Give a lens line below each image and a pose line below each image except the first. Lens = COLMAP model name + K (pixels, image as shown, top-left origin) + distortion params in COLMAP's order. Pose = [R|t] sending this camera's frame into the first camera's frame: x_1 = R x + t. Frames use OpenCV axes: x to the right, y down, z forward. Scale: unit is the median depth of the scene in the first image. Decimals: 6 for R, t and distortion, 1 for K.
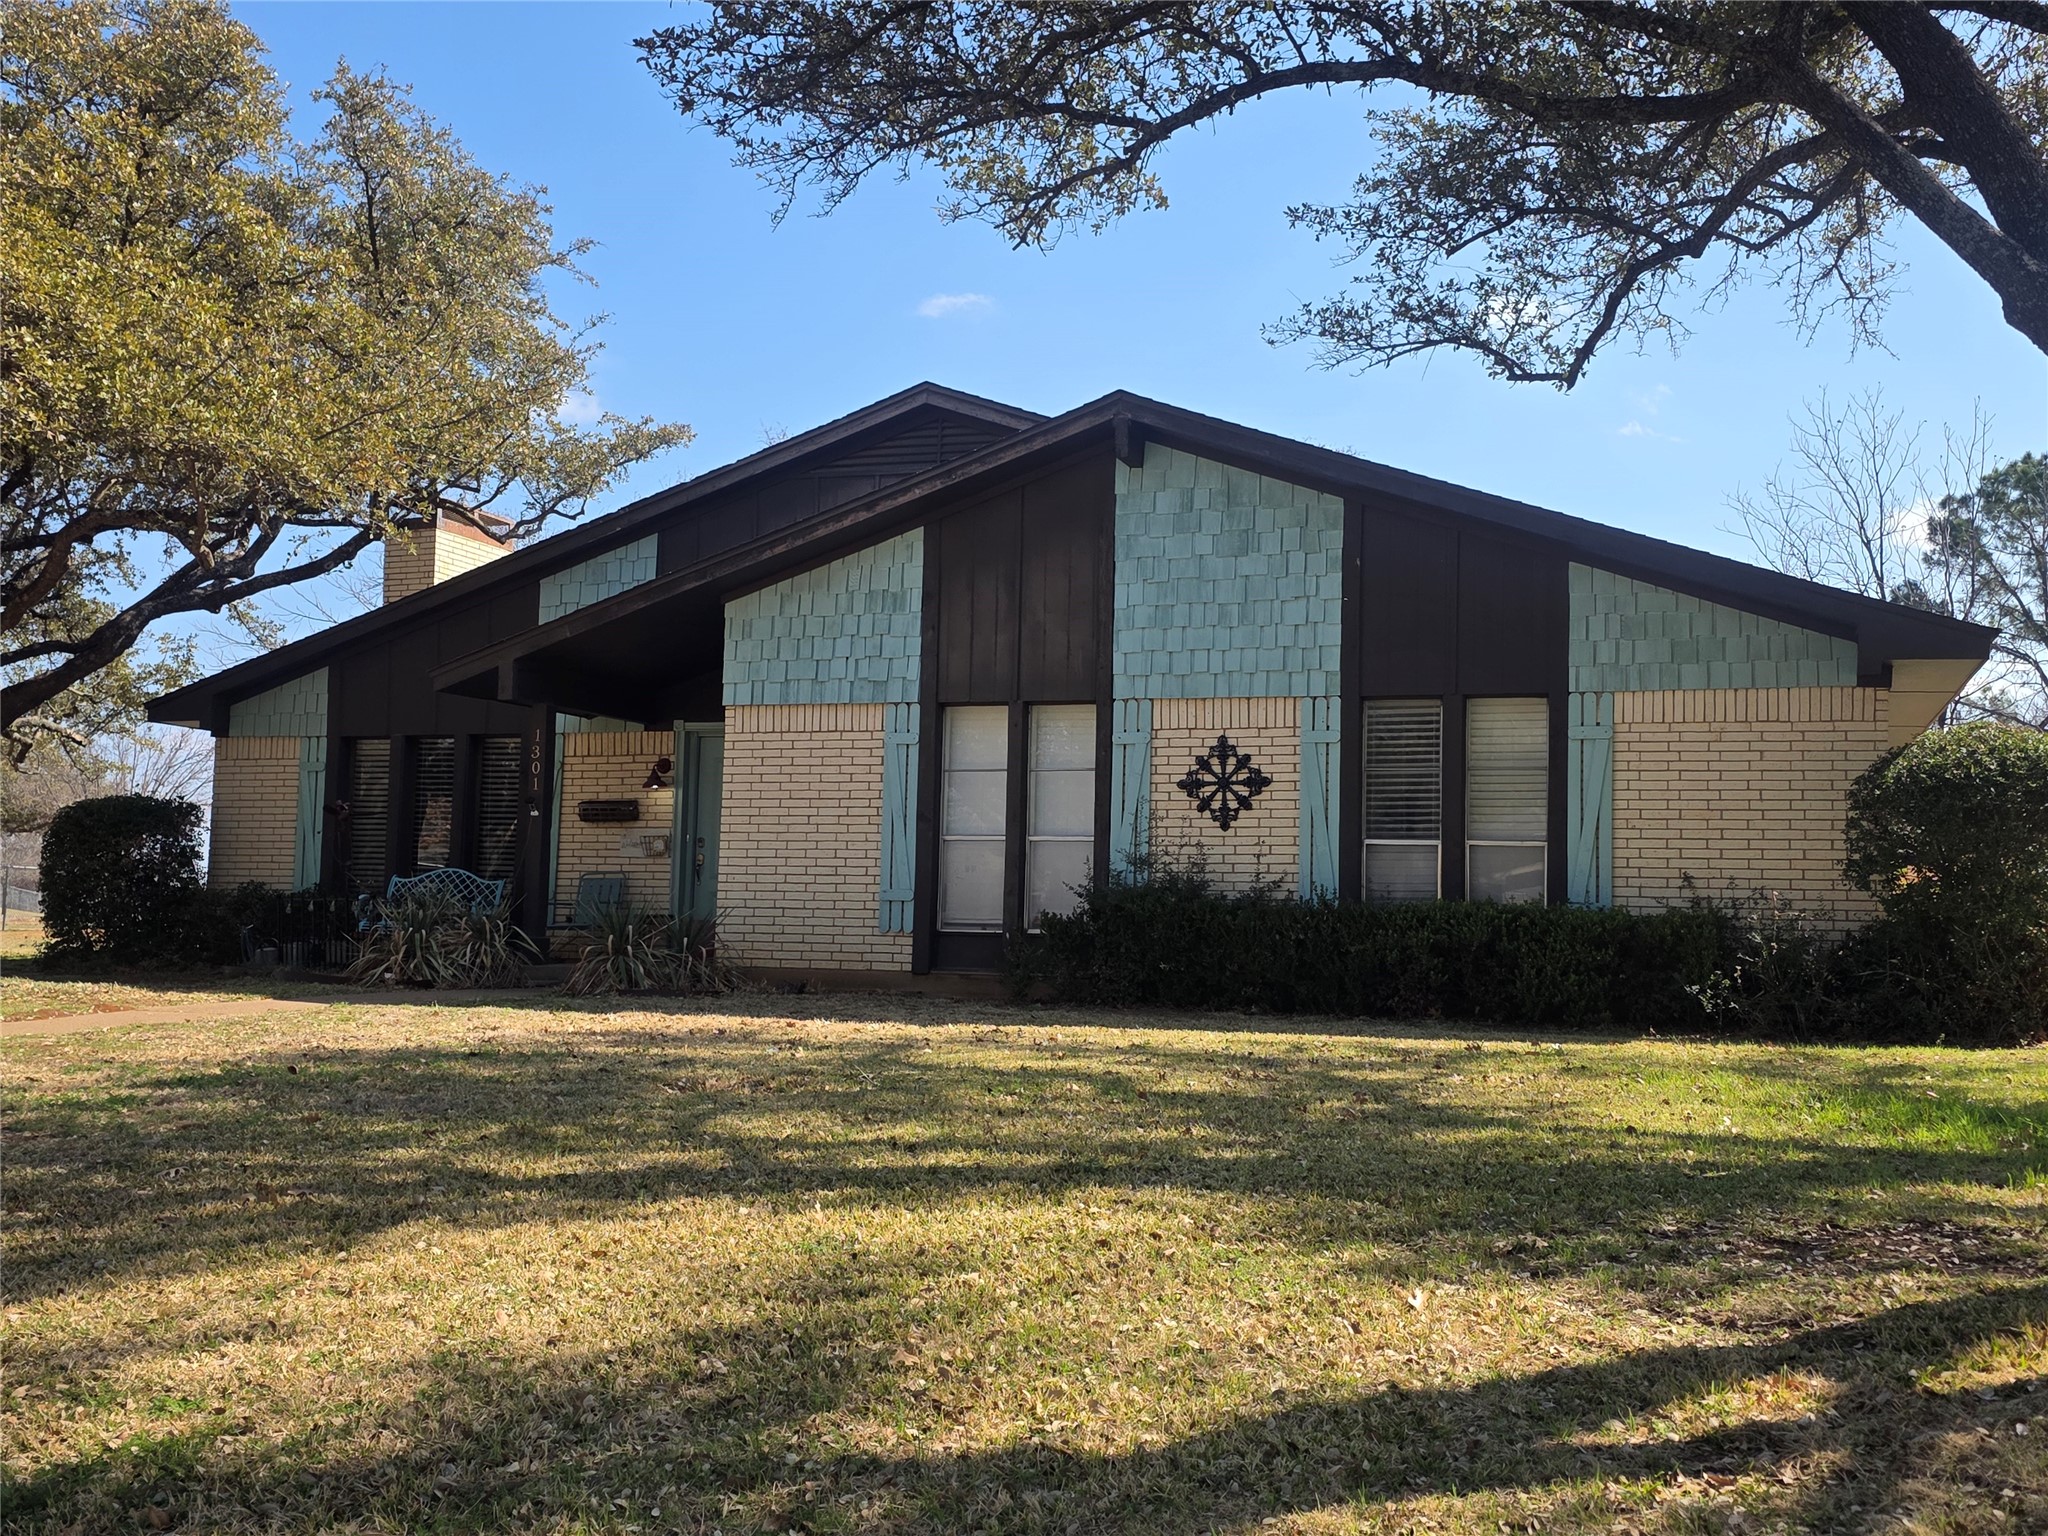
lens RADIAL K [[1948.7, 0, 1027.2], [0, 1948.7, 758.7], [0, 0, 1]] dist [0.090506, 0.000000]
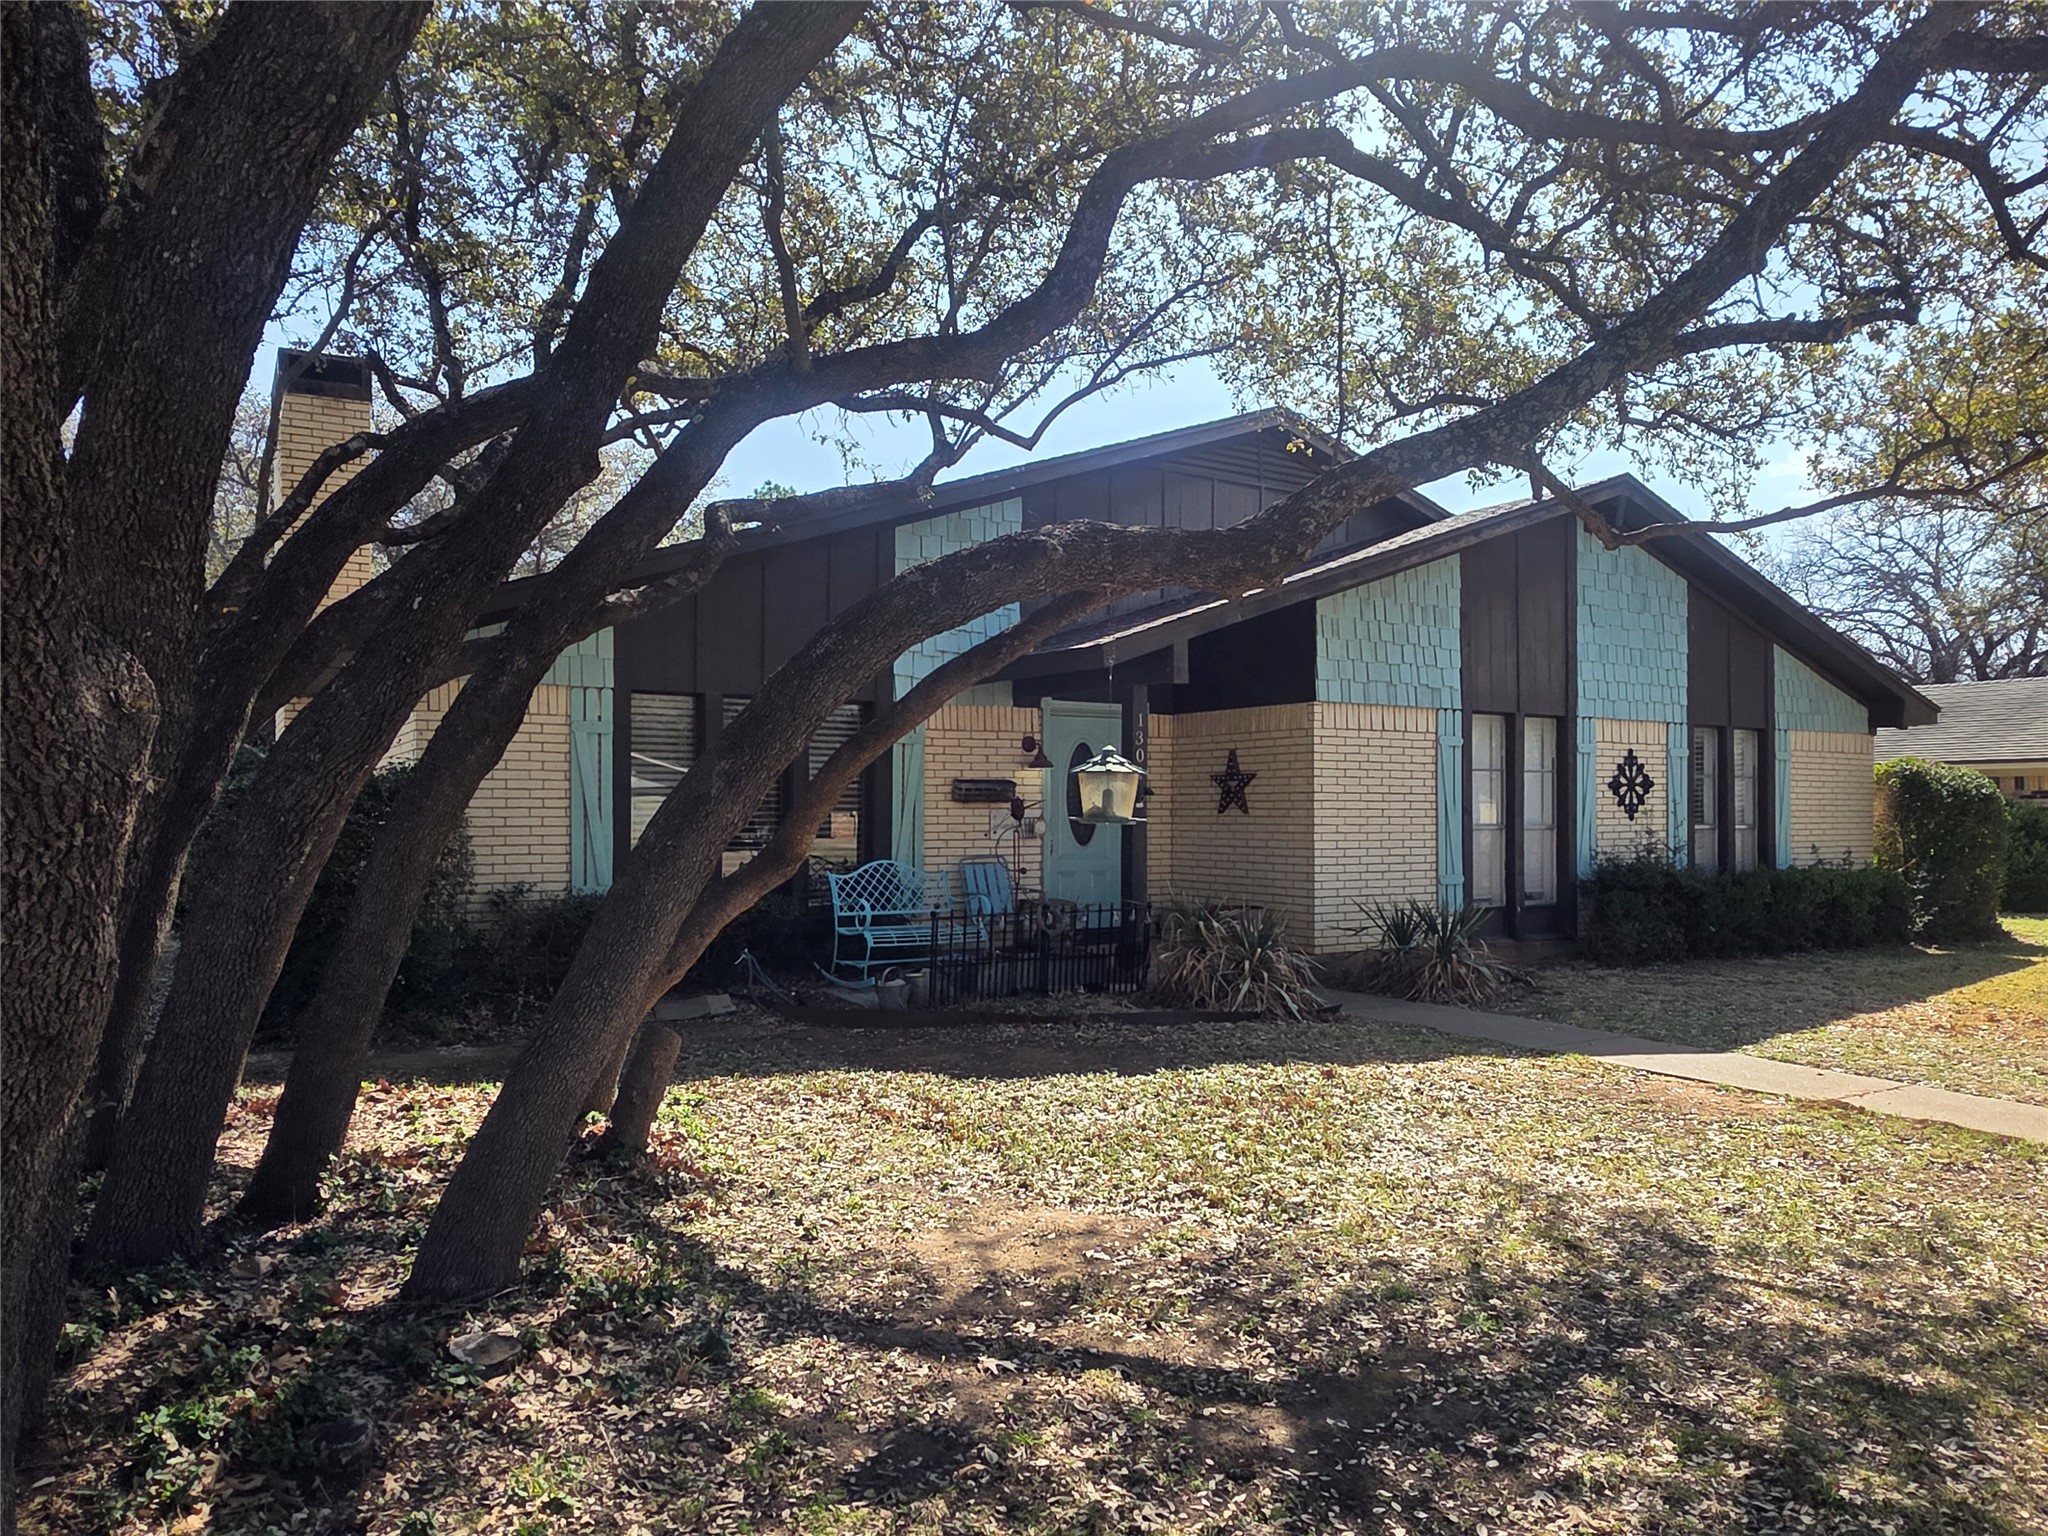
lens RADIAL K [[1378.8, 0, 1019.7], [0, 1378.8, 782.3], [0, 0, 1]] dist [0.005908, 0.001213]
pose [[0.639284, -0.003646, 0.768962, -0.874598], [-0.053253, 0.997378, 0.049001, -0.012808], [-0.767125, -0.072275, 0.637414, 0.707595]]
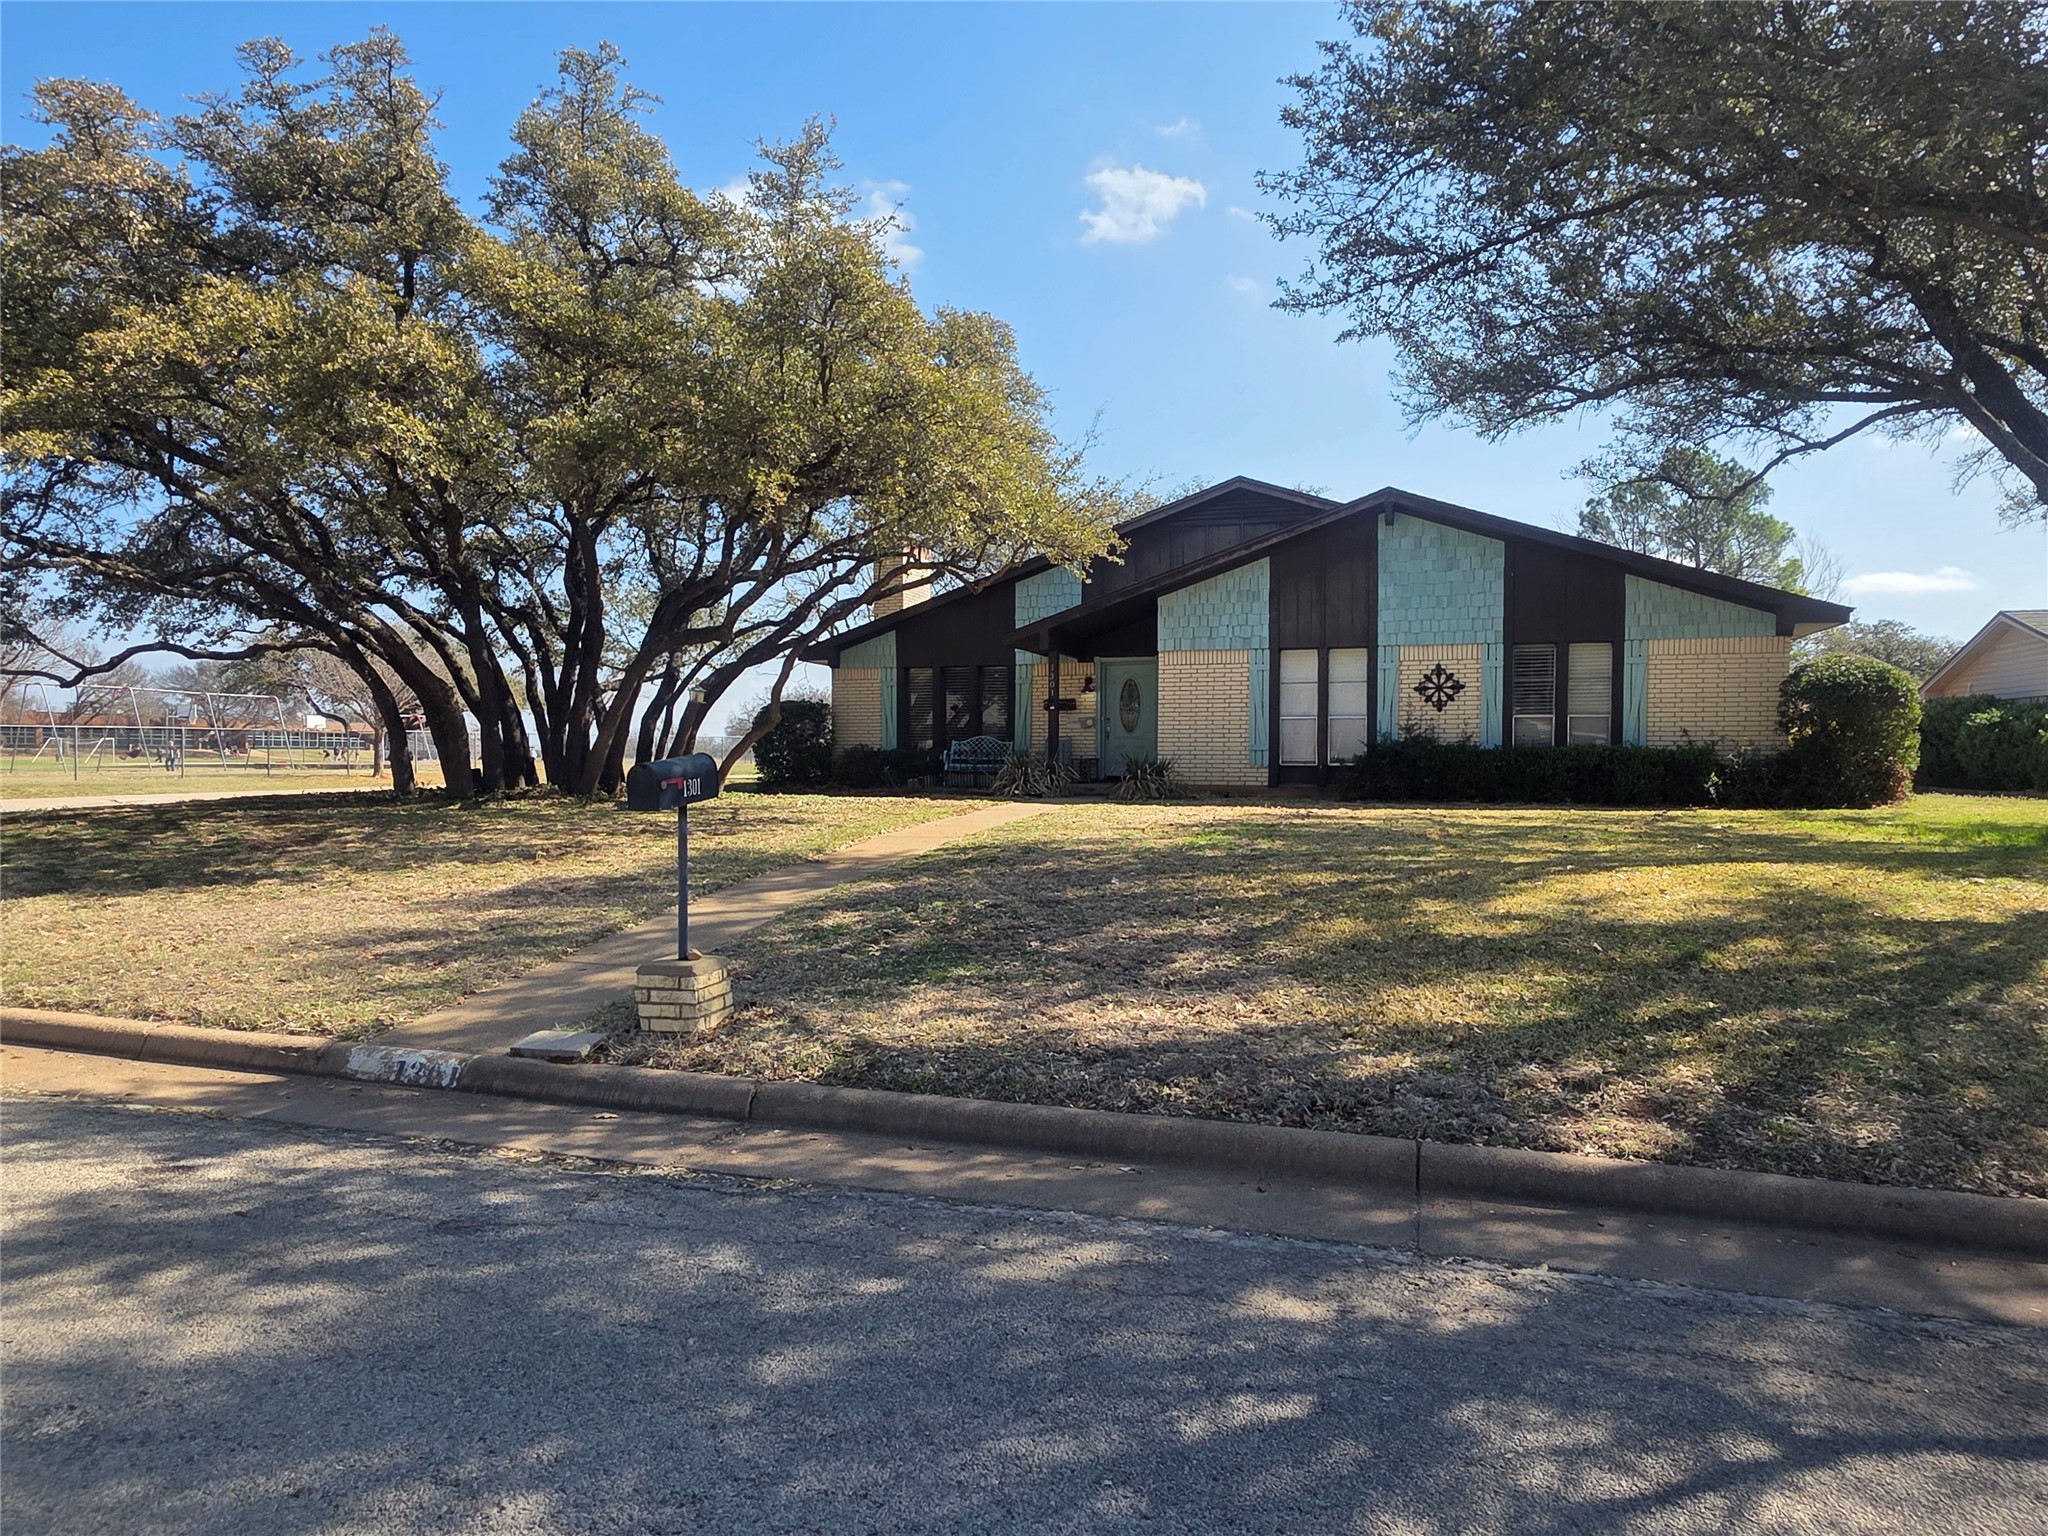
lens RADIAL K [[1162.6, 0, 1015.2], [0, 1162.6, 768.5], [0, 0, 1]] dist [0.005040, 0.000753]
pose [[0.999671, -0.019746, 0.016351, -0.343736], [0.018055, 0.995044, 0.097787, -0.028682], [-0.018201, -0.097460, 0.995073, -0.170823]]
